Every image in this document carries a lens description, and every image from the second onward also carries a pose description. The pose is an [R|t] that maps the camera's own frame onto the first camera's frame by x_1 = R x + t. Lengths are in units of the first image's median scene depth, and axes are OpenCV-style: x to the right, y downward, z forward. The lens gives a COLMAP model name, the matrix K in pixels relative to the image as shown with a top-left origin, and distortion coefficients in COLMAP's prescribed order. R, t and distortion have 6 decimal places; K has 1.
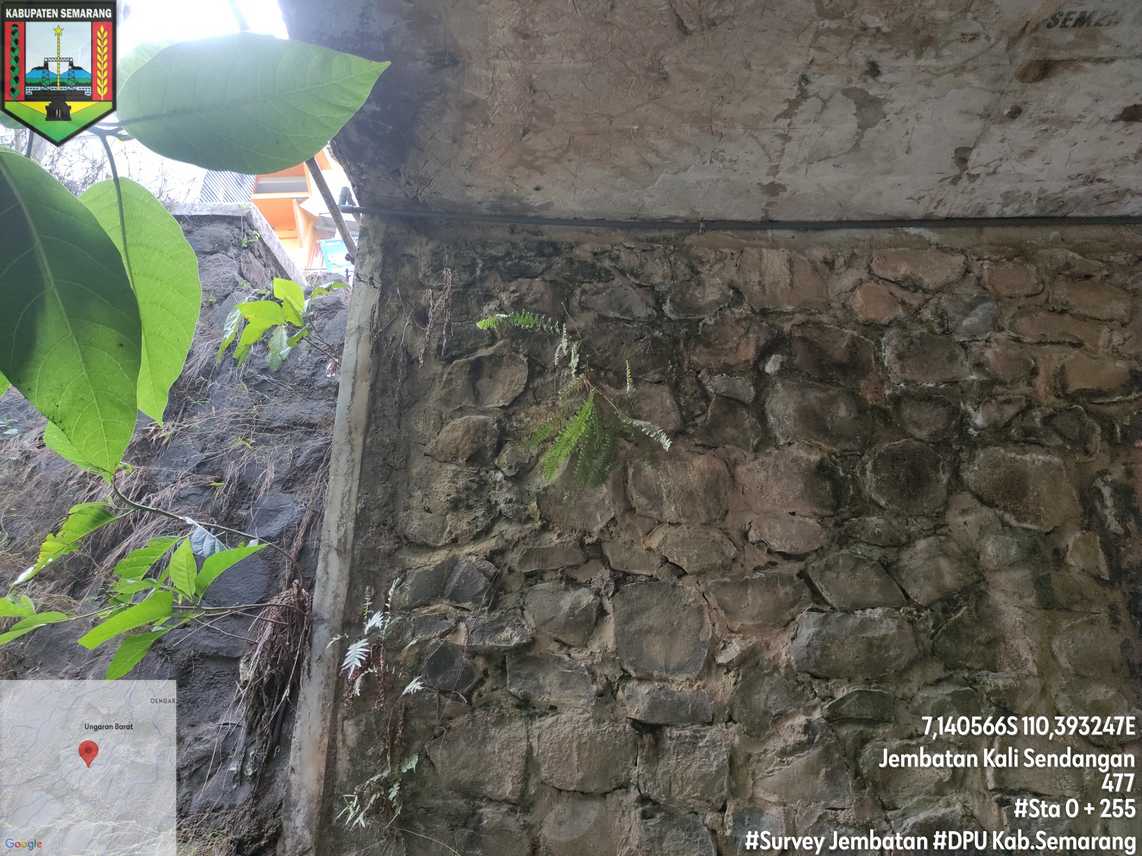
lens RADIAL K [[843.9, 0, 566.6], [0, 843.9, 427.2], [0, 0, 1]] dist [0.056053, -0.057295]
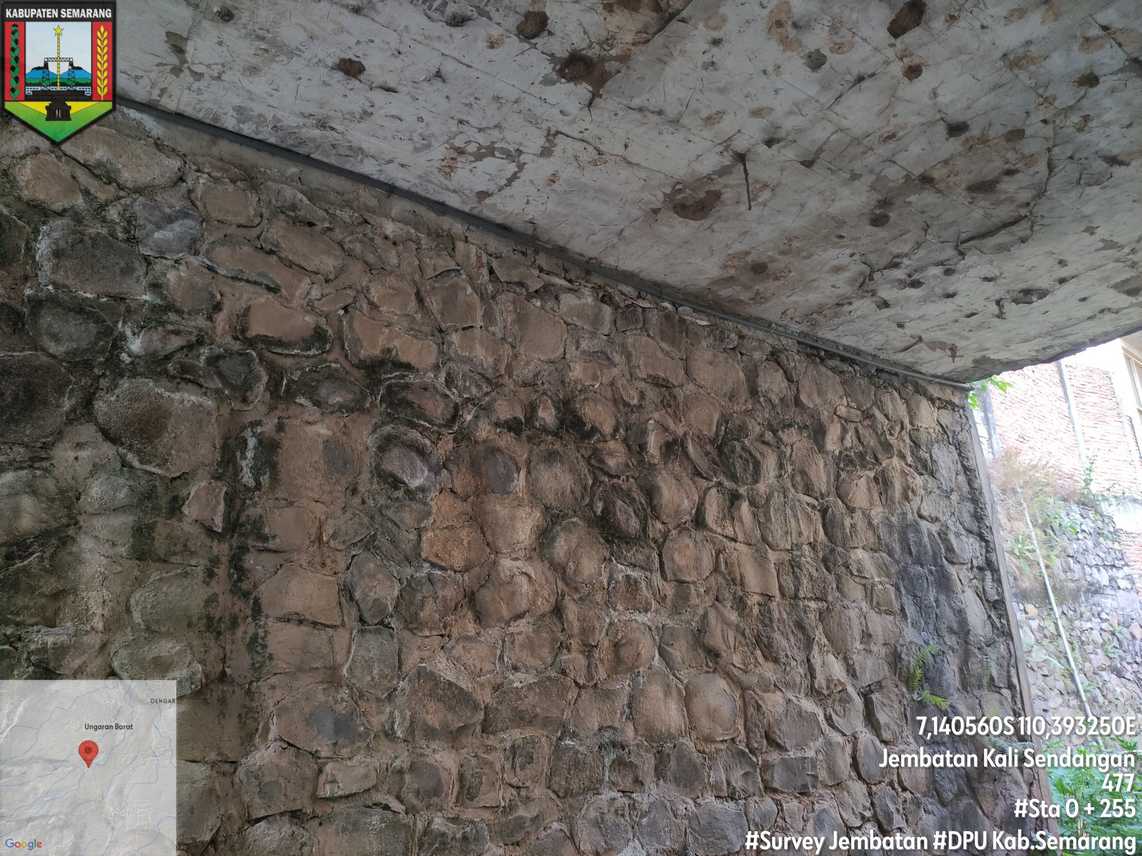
lens RADIAL K [[843.9, 0, 566.6], [0, 843.9, 427.2], [0, 0, 1]] dist [0.056053, -0.057295]
pose [[0.797805, 0.136424, 0.587278, 0.331362], [-0.205727, 0.977202, 0.052474, -0.065225], [-0.566731, -0.162683, 0.807682, 0.008845]]
